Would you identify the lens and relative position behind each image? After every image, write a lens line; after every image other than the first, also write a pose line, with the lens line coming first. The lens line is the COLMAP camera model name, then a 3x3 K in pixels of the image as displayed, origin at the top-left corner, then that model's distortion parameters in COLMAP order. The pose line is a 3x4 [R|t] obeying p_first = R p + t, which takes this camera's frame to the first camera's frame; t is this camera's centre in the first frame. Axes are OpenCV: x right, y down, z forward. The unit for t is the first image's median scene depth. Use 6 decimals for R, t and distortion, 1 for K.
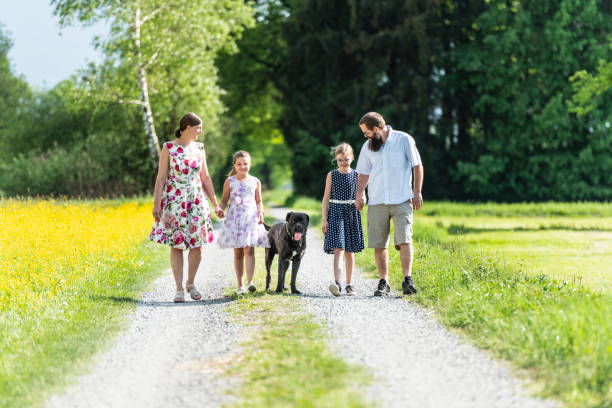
lens RADIAL K [[4470.5, 0, 307.0], [0, 4470.5, 206.0], [0, 0, 1]] dist [0.194520, 0.000000]
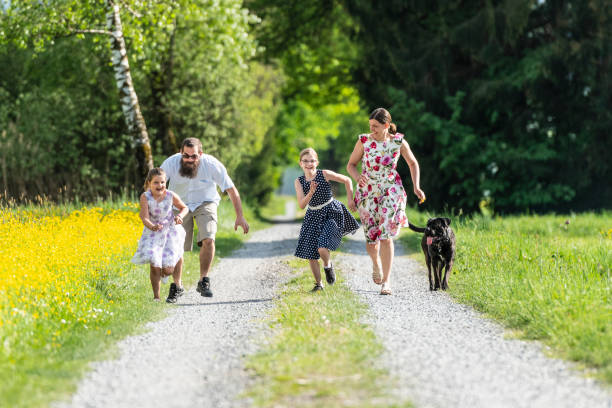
lens RADIAL K [[4470.5, 0, 307.4], [0, 4470.5, 204.8], [0, 0, 1]] dist [0.194520, 0.000000]
pose [[0.999737, 0.004746, -0.022434, 0.000634], [-0.005537, 0.999361, -0.035302, 0.018123], [0.022252, 0.035416, 0.999125, 0.432790]]
